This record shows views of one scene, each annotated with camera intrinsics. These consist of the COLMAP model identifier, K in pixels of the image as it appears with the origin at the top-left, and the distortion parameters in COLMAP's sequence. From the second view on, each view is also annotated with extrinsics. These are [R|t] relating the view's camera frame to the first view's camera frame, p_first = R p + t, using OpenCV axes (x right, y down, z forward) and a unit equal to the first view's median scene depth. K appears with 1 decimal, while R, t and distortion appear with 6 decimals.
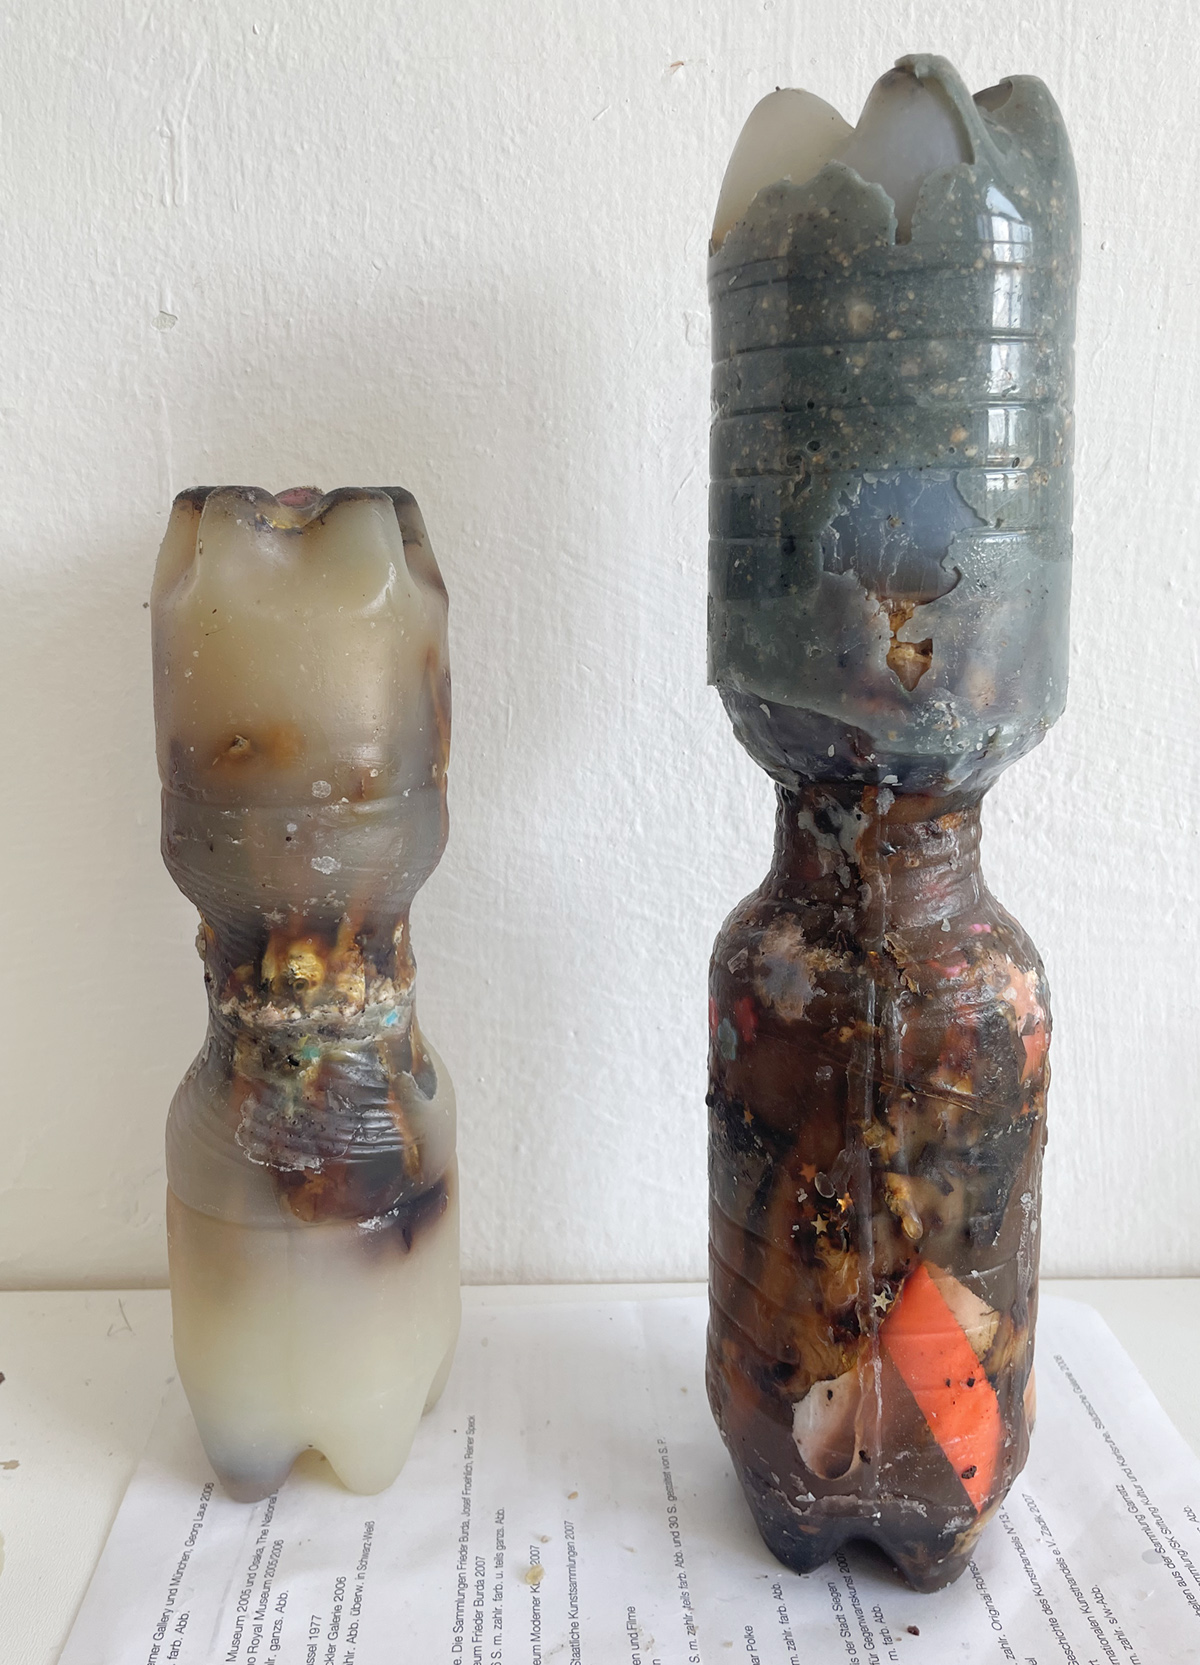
lens RADIAL K [[1804.9, 0, 600.3], [0, 1804.9, 833.2], [0, 0, 1]] dist [0.004570, 0.000000]
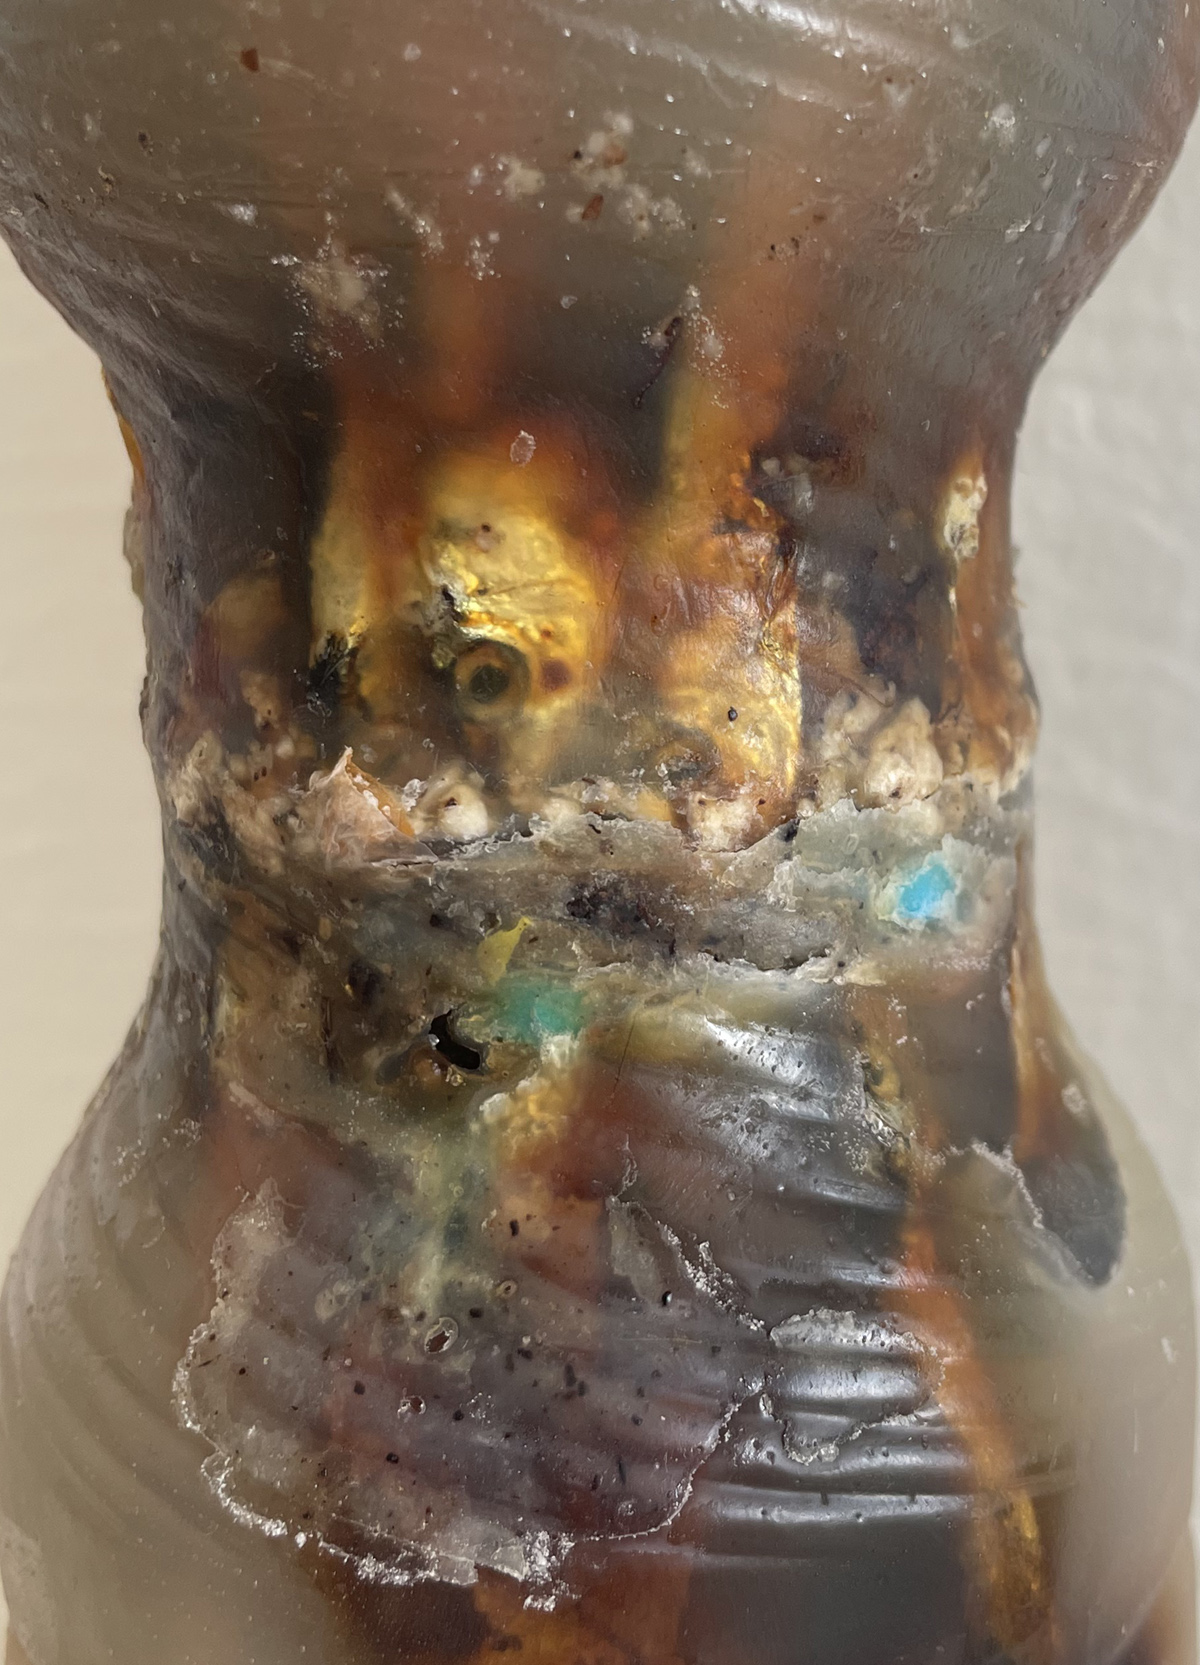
lens RADIAL K [[1804.9, 0, 647.1], [0, 1804.9, 788.7], [0, 0, 1]] dist [0.004570, 0.000000]
pose [[0.956463, 0.002786, -0.291840, -0.085897], [-0.038497, 0.992421, -0.116696, 0.119904], [0.289303, 0.122850, 0.949322, 0.797892]]
